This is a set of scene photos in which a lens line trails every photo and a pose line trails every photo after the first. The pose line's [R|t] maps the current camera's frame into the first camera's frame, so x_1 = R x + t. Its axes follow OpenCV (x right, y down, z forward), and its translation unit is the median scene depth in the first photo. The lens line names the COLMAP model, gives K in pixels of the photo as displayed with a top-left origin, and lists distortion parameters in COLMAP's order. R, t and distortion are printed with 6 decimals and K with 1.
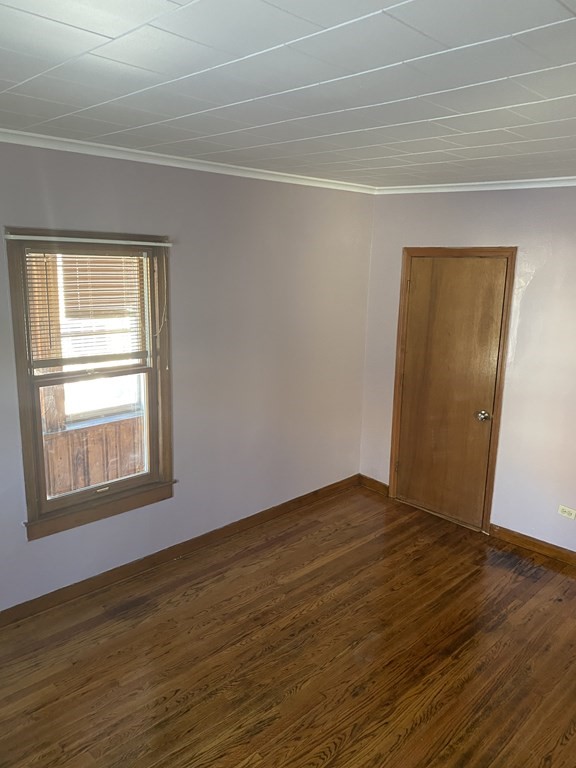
lens RADIAL K [[577.4, 0, 275.7], [0, 577.4, 383.5], [0, 0, 1]] dist [0.009019, -0.033601]
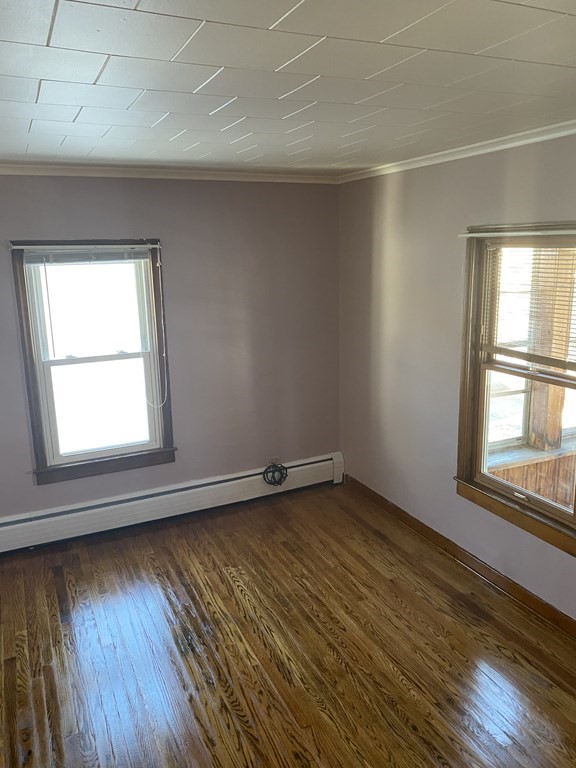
lens RADIAL K [[577.4, 0, 275.7], [0, 577.4, 383.5], [0, 0, 1]] dist [0.009019, -0.033601]
pose [[-0.324345, 0.203298, -0.923834, 1.104474], [-0.185386, 0.944032, 0.272830, -0.281712], [0.927595, 0.259757, -0.268504, 1.410547]]
